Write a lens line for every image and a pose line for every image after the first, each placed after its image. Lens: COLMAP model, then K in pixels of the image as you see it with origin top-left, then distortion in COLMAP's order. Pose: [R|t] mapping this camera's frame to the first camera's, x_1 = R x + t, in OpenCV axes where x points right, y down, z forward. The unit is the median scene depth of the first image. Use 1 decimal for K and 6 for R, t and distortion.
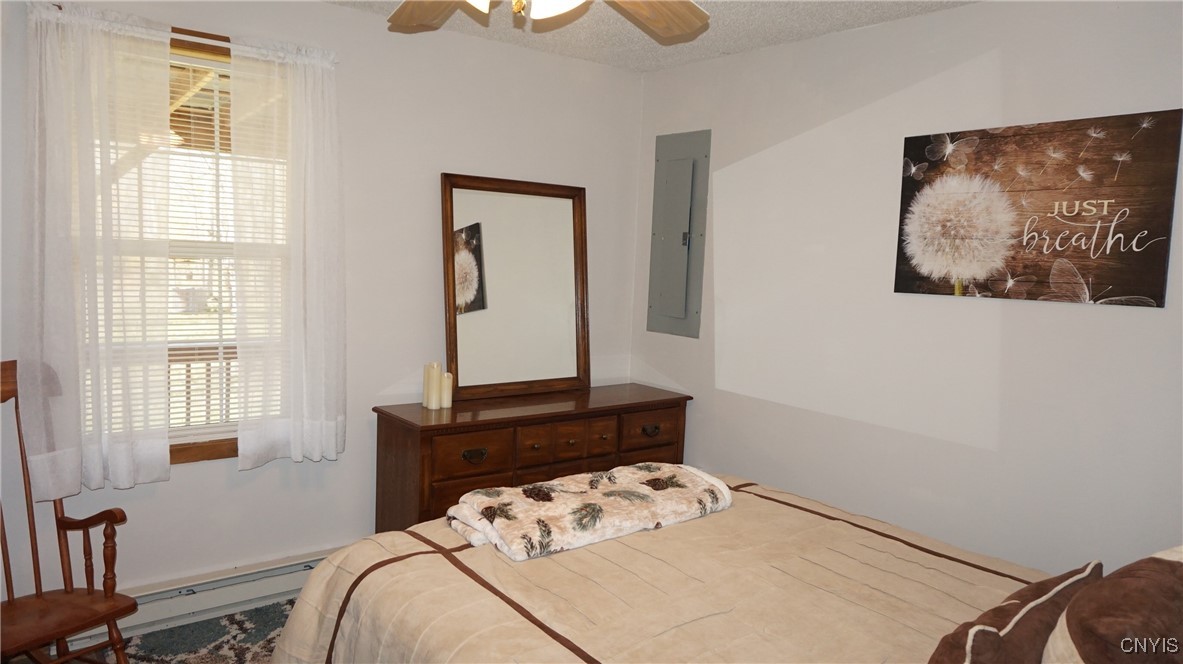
lens RADIAL K [[796.6, 0, 591.5], [0, 796.6, 332.0], [0, 0, 1]] dist [-0.040682, 0.040590]
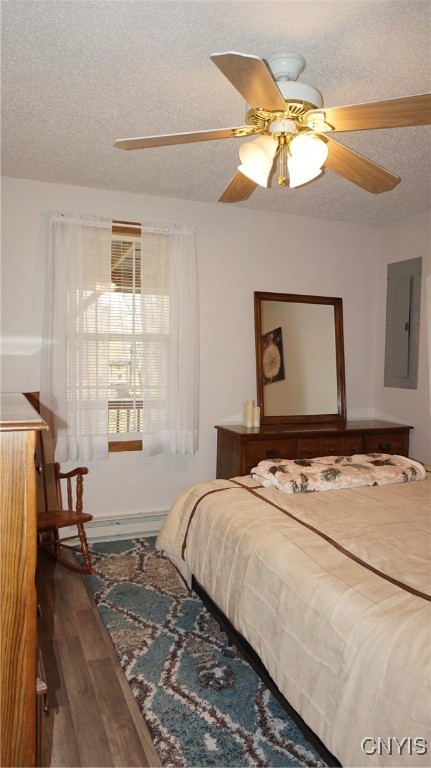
lens RADIAL K [[514.5, 0, 215.5], [0, 514.5, 384.0], [0, 0, 1]] dist [-0.052510, -0.000561]
pose [[0.959841, -0.010014, -0.280365, 0.057266], [-0.005192, 0.998558, -0.053441, 0.083760], [0.280496, 0.052751, 0.958405, -0.111258]]
